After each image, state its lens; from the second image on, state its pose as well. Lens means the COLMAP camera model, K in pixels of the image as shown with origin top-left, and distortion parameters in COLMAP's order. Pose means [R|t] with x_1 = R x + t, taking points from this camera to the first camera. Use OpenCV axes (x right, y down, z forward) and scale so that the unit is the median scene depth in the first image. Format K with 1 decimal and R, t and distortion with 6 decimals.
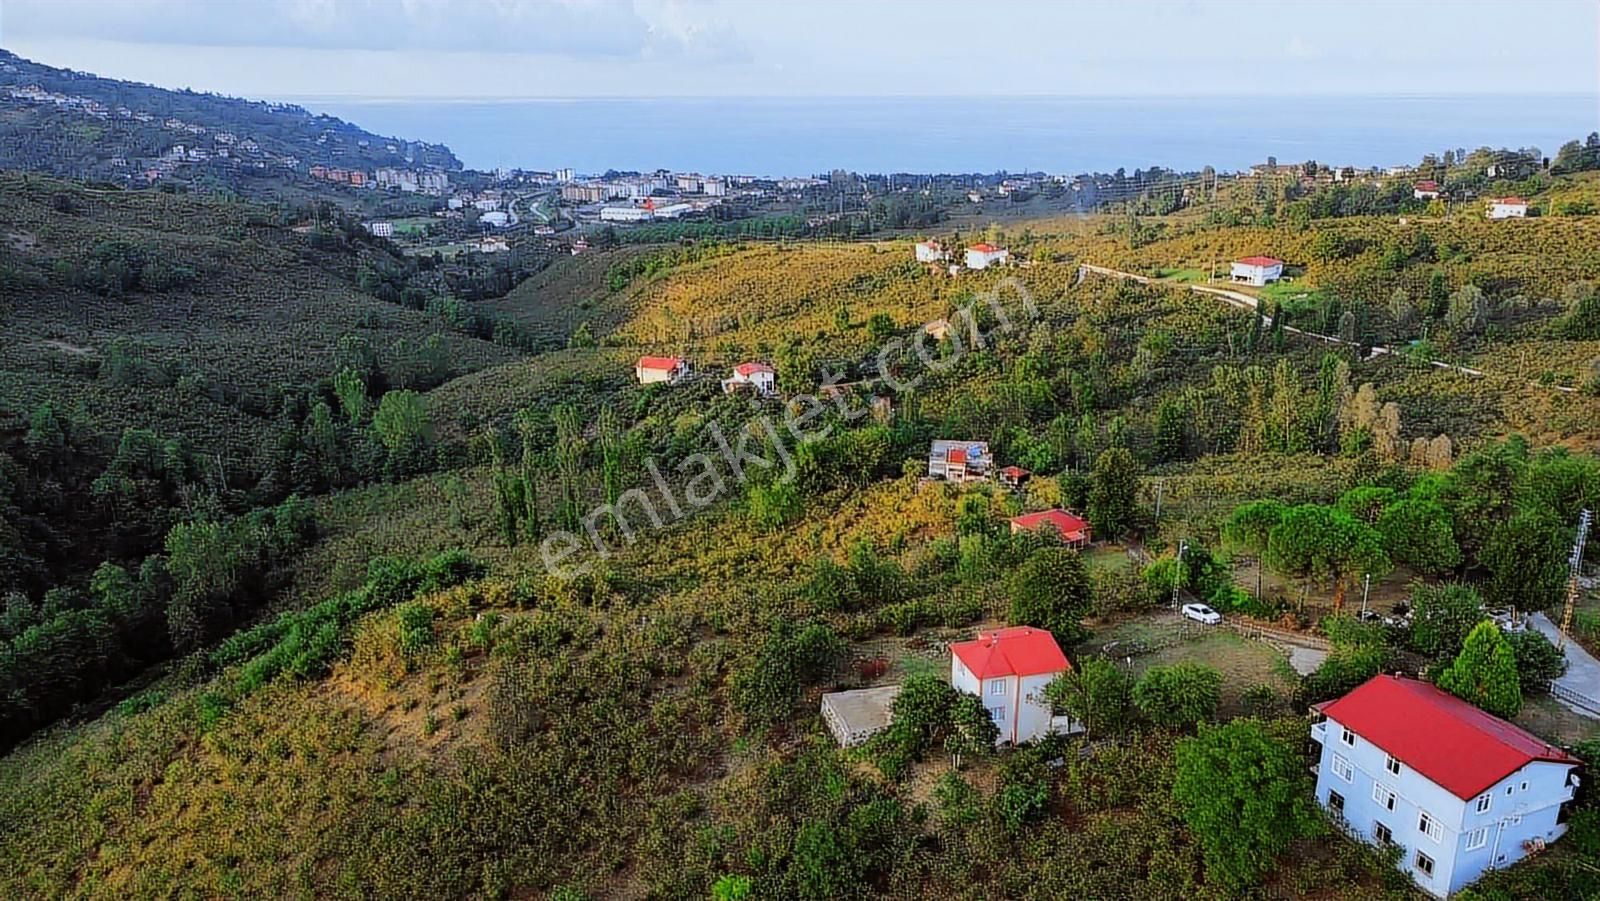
lens RADIAL K [[1131.6, 0, 796.8], [0, 1131.6, 454.3], [0, 0, 1]] dist [0.062442, -0.056349]
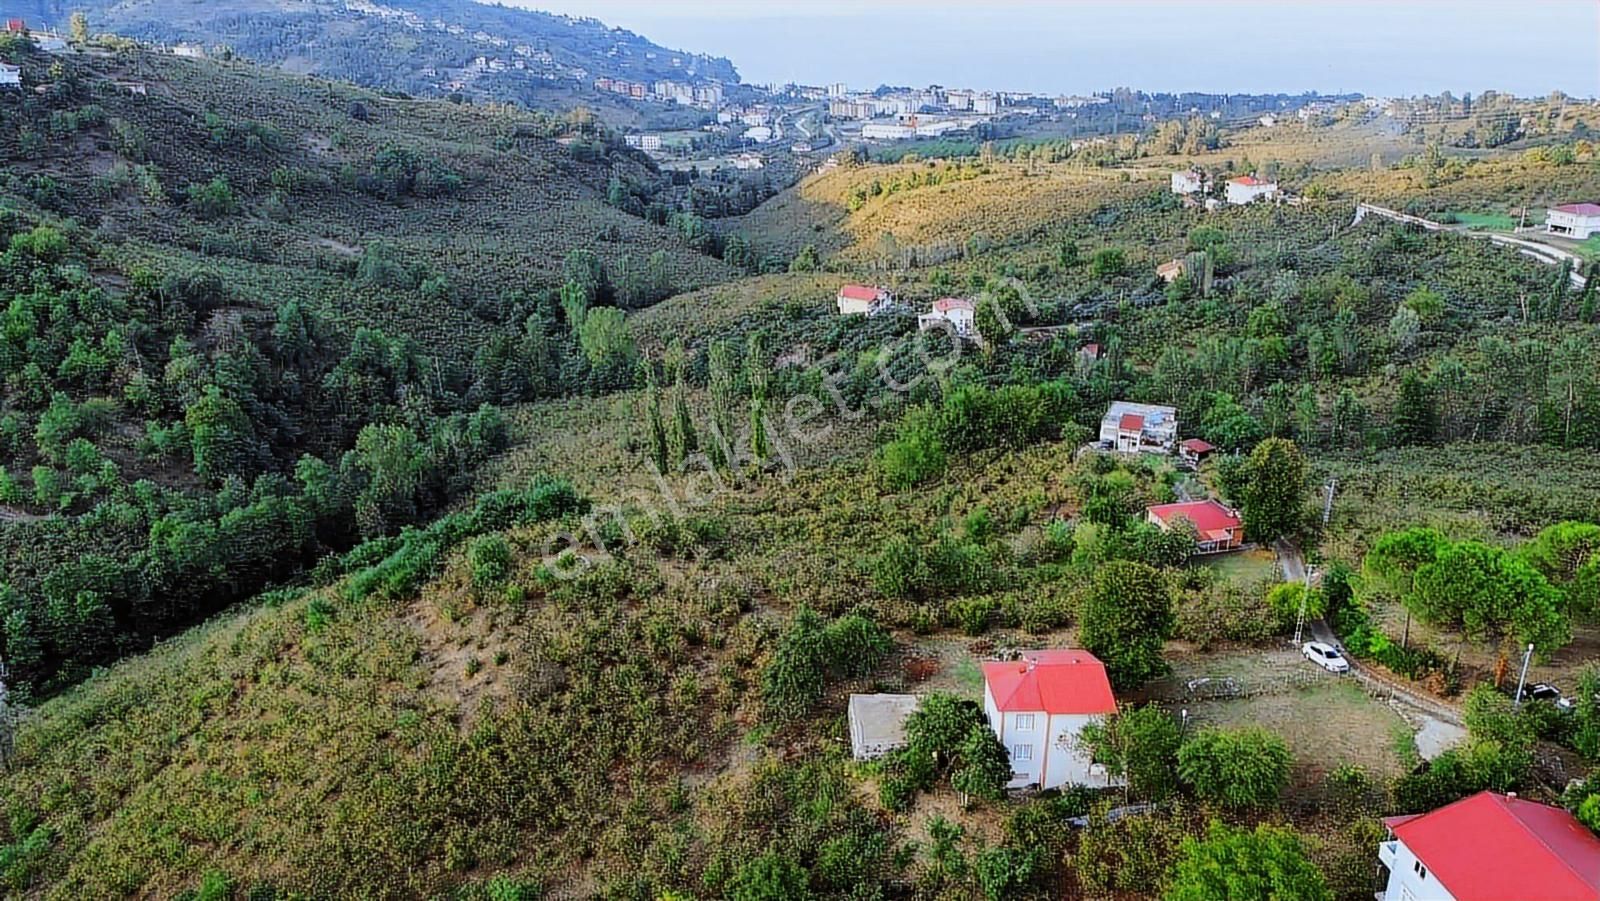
lens RADIAL K [[1131.6, 0, 796.8], [0, 1131.6, 454.3], [0, 0, 1]] dist [0.062442, -0.056349]
pose [[0.971174, 0.088305, -0.221411, 0.039454], [-0.073003, 0.994402, 0.076383, -0.010362], [0.226917, -0.058018, 0.972185, 0.030603]]
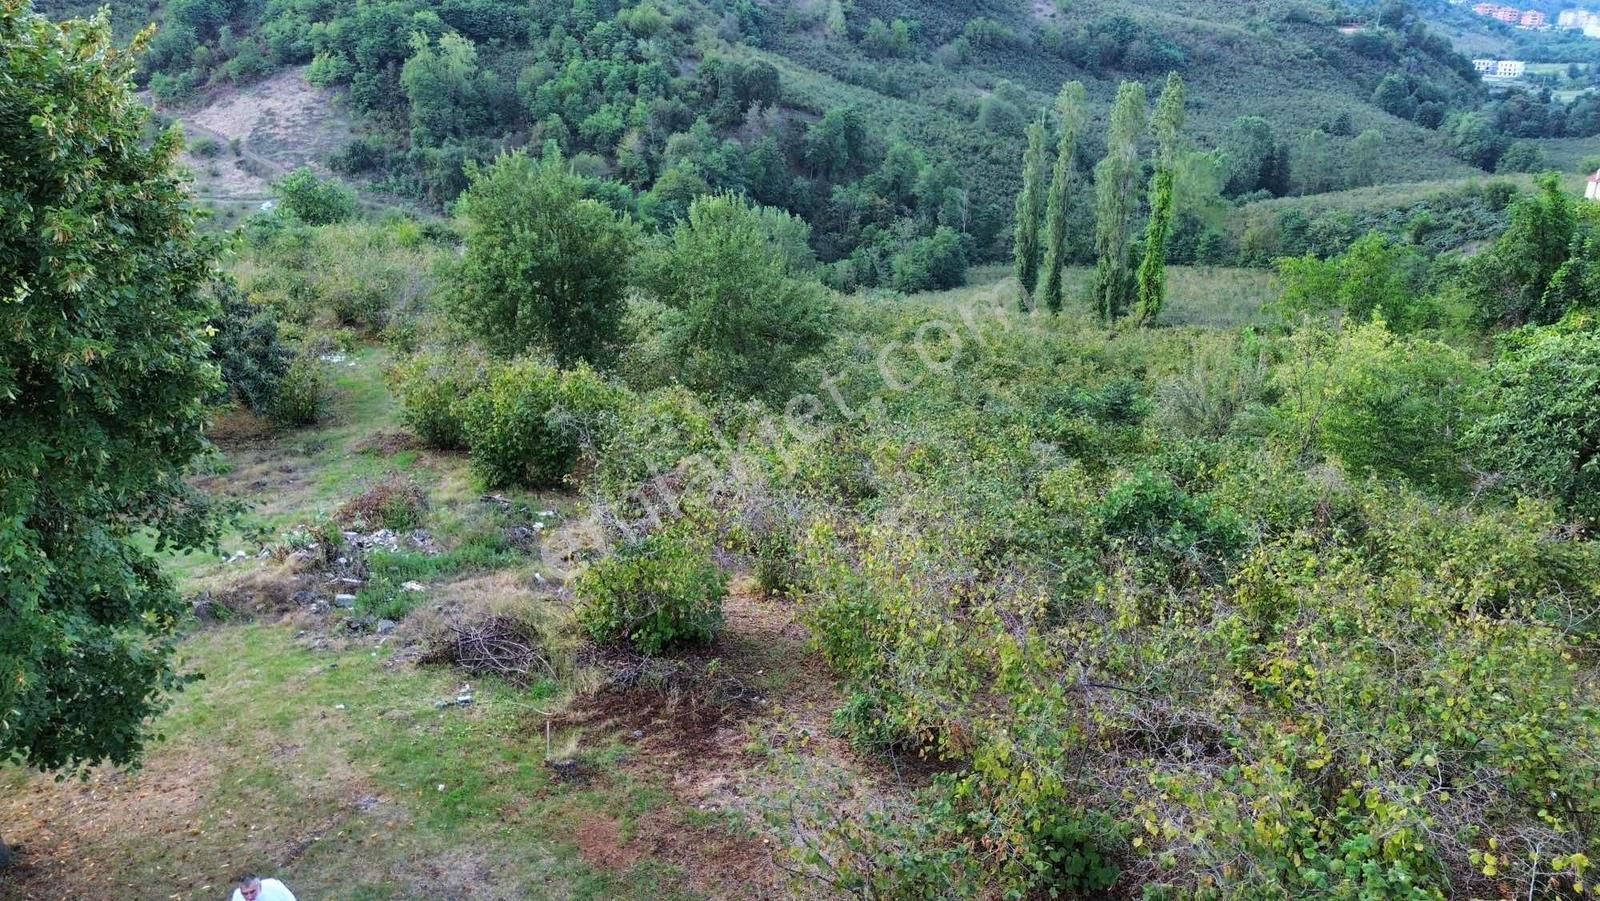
lens RADIAL K [[1131.6, 0, 796.8], [0, 1131.6, 454.3], [0, 0, 1]] dist [0.062442, -0.056349]
pose [[0.584817, 0.321824, -0.744593, 0.083217], [-0.246718, 0.945011, 0.214670, 0.023618], [0.772735, 0.058162, 0.632059, 0.242416]]
